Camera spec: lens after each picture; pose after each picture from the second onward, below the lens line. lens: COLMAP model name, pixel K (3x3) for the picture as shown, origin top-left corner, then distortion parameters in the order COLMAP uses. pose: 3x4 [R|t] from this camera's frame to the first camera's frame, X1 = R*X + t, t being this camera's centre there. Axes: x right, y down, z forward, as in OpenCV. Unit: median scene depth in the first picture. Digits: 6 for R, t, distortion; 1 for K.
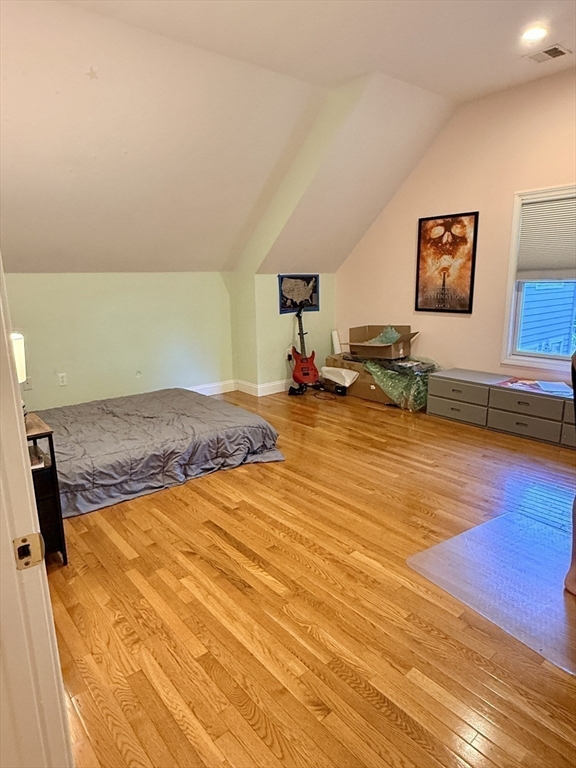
lens RADIAL K [[469.7, 0, 285.0], [0, 469.7, 379.9], [0, 0, 1]] dist [0.000265, -0.000910]
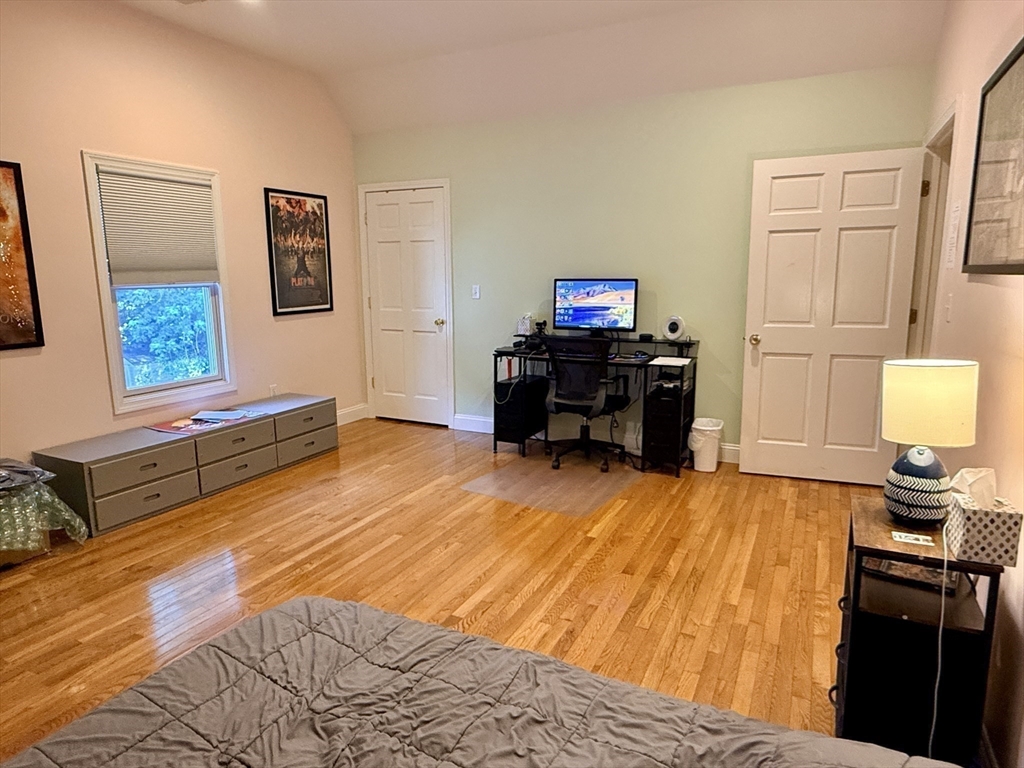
lens RADIAL K [[626.3, 0, 509.4], [0, 626.3, 379.5], [0, 0, 1]] dist [0.000265, -0.000910]
pose [[-0.401197, -0.137793, 0.905568, -0.598845], [0.206832, 0.949460, 0.236106, -0.197947], [-0.892335, 0.282025, -0.352421, 0.940624]]
